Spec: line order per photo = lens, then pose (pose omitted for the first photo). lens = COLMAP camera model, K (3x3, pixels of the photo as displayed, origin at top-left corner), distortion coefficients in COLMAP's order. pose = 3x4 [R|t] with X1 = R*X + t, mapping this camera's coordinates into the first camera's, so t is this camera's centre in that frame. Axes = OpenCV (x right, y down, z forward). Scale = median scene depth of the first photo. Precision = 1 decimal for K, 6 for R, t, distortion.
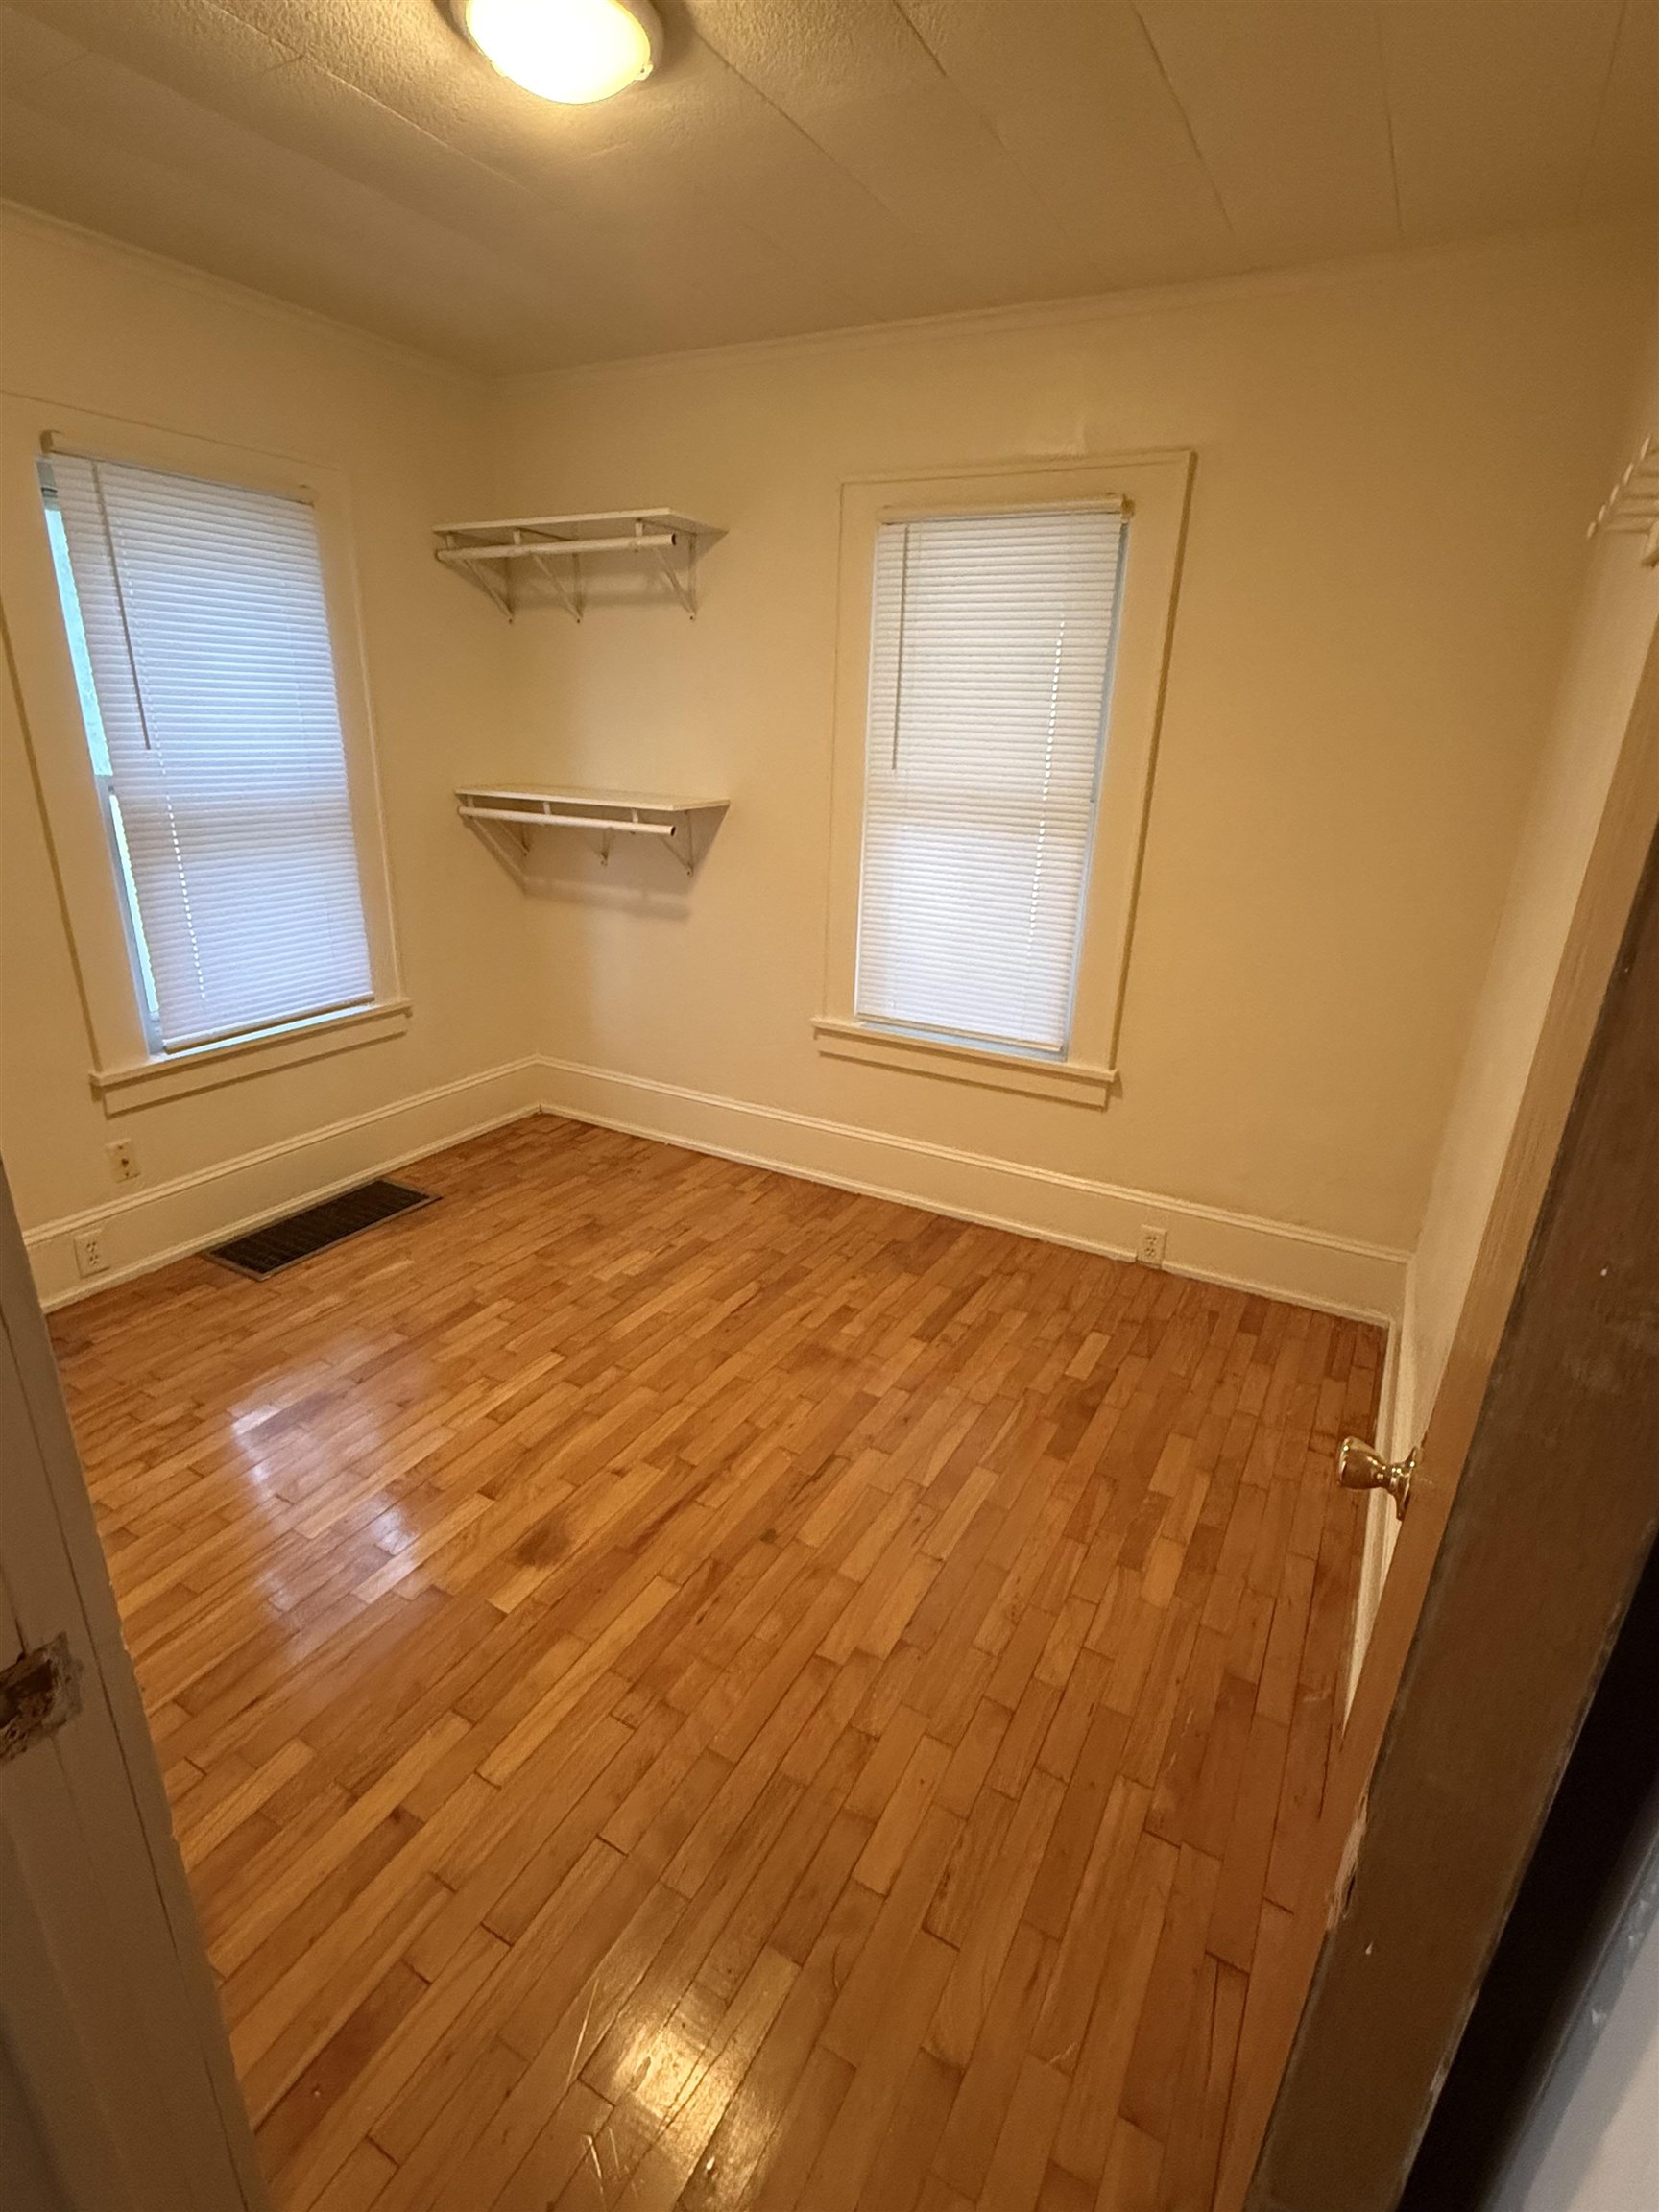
lens RADIAL K [[1058.7, 0, 828.3], [0, 1058.7, 1108.5], [0, 0, 1]] dist [-0.000502, 0.000177]
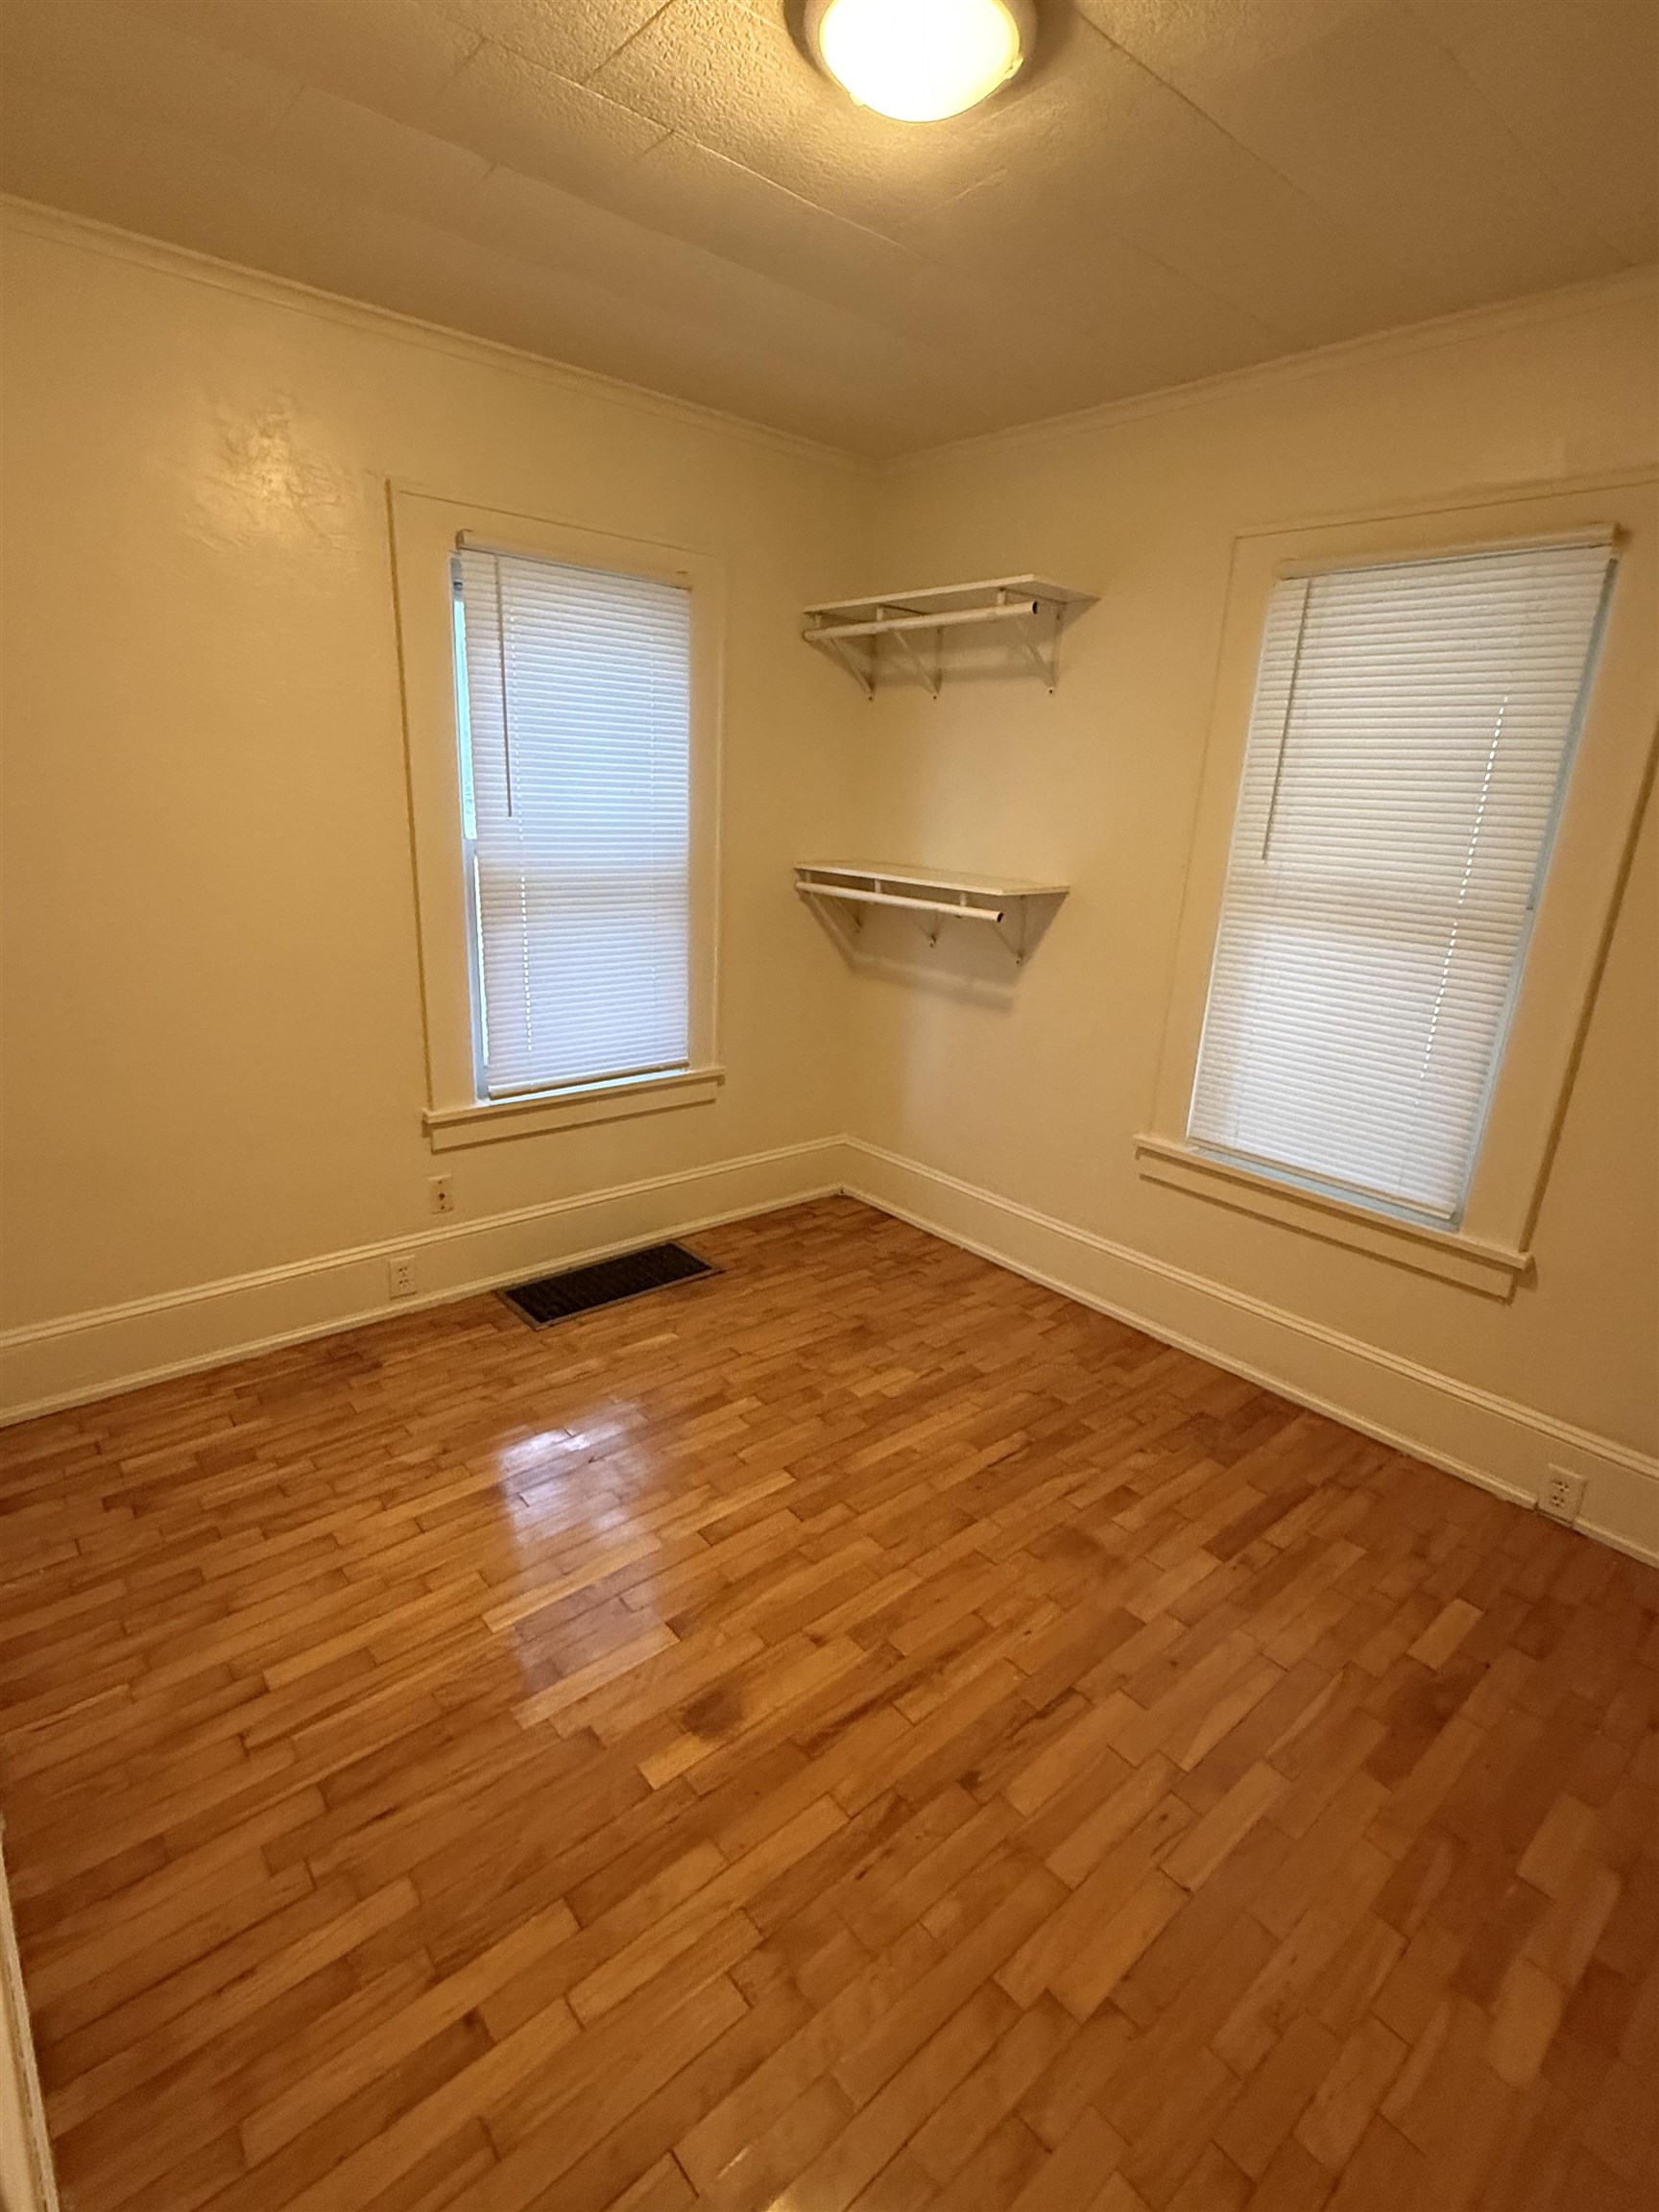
lens RADIAL K [[1058.7, 0, 827.9], [0, 1058.7, 1109.6], [0, 0, 1]] dist [-0.000502, 0.000177]
pose [[0.938337, 0.112284, -0.326981, 0.037708], [-0.134664, 0.989797, -0.046555, -0.039874], [0.318417, 0.087717, 0.943884, 0.117985]]
